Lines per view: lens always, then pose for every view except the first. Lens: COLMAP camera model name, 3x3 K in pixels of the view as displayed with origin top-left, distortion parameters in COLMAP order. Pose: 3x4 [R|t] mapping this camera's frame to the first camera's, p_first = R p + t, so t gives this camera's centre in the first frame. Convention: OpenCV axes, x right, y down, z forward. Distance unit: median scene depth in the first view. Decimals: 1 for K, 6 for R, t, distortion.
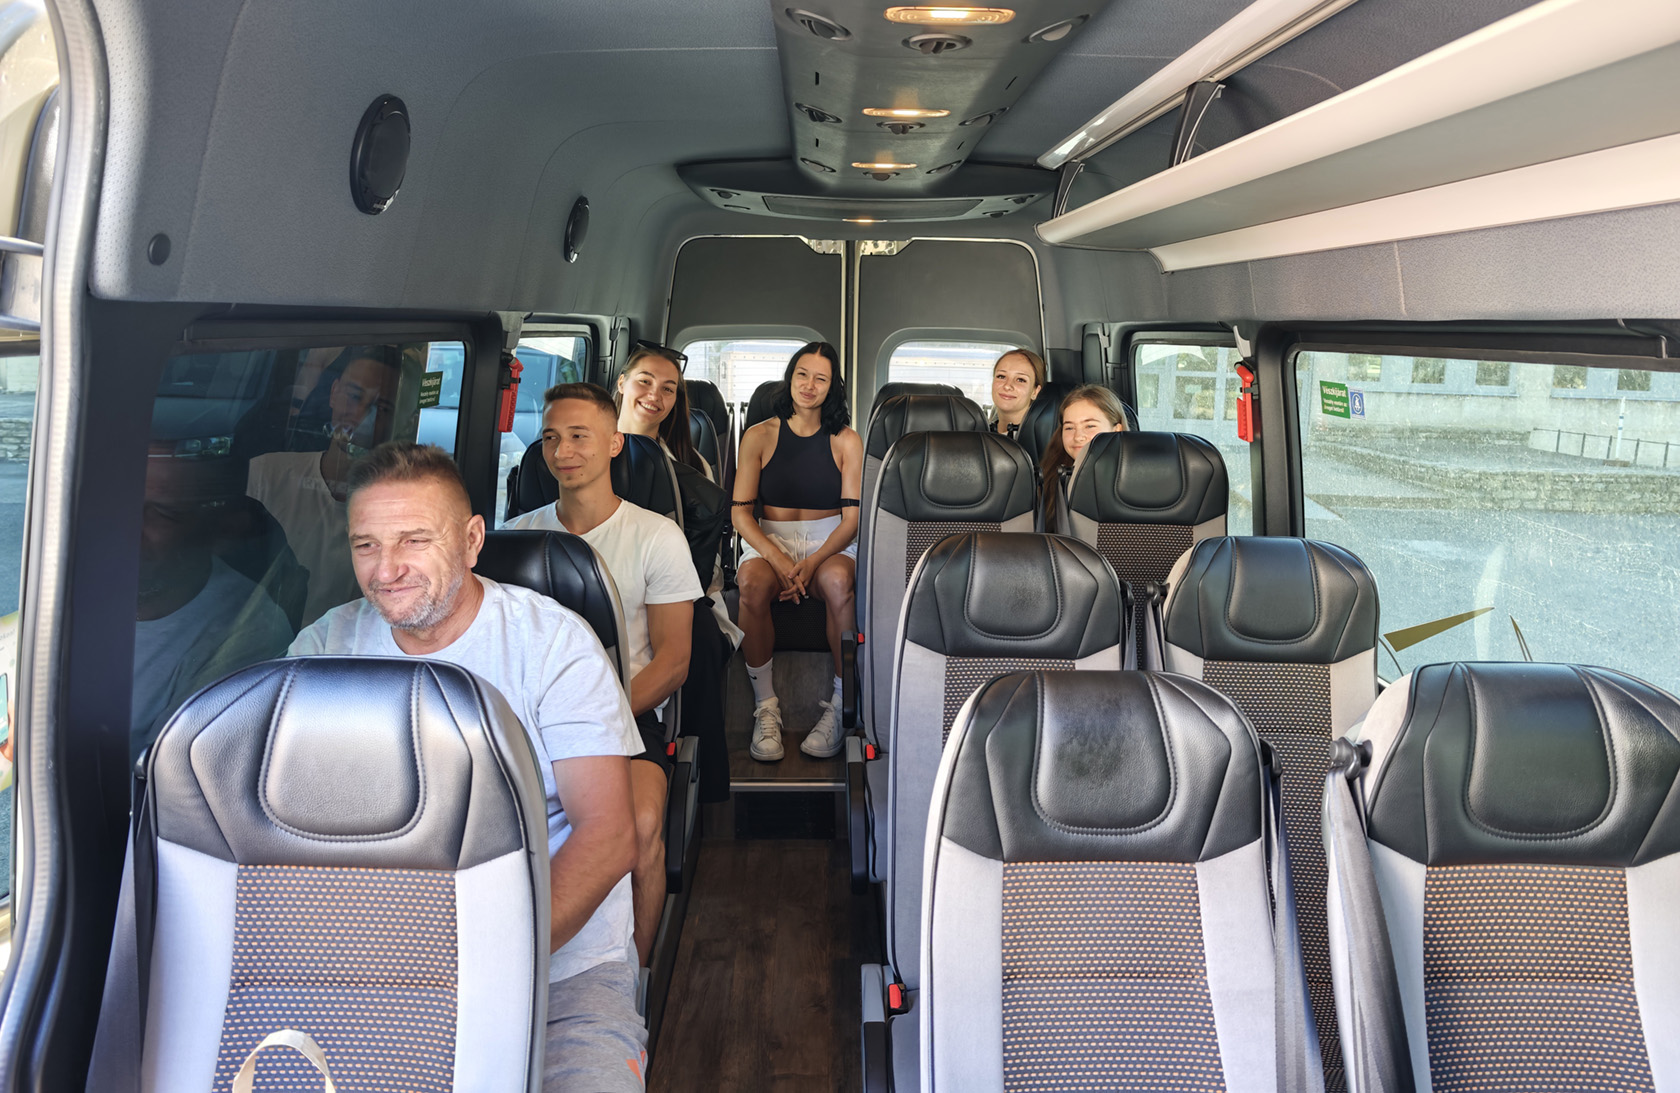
lens RADIAL K [[1138.5, 0, 837.6], [0, 1138.5, 570.2], [0, 0, 1]] dist [0.079474, -0.062503]
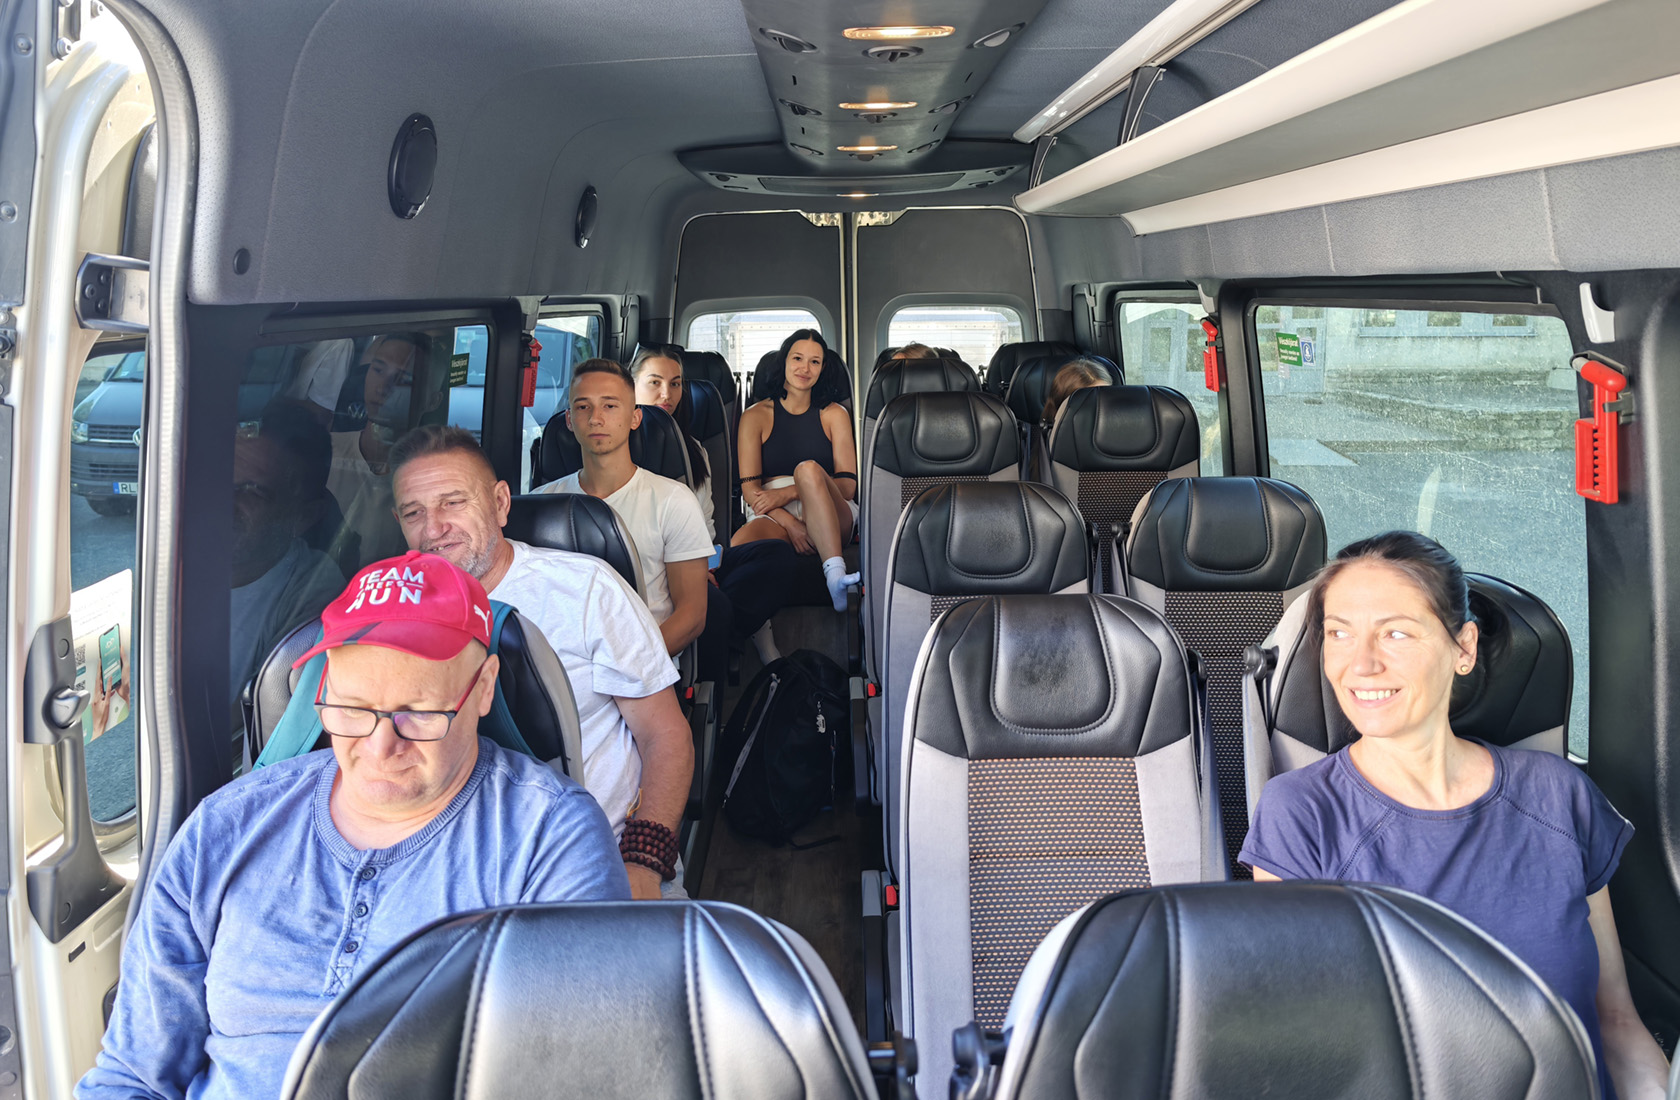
lens RADIAL K [[1157.4, 0, 840.0], [0, 1157.4, 550.0], [0, 0, 1]] dist [0.085112, 0.001639]
pose [[0.999311, -0.031268, -0.019990, 0.026531], [0.031471, 0.999455, 0.009918, 0.015181], [0.019669, -0.010540, 0.999751, -0.110516]]
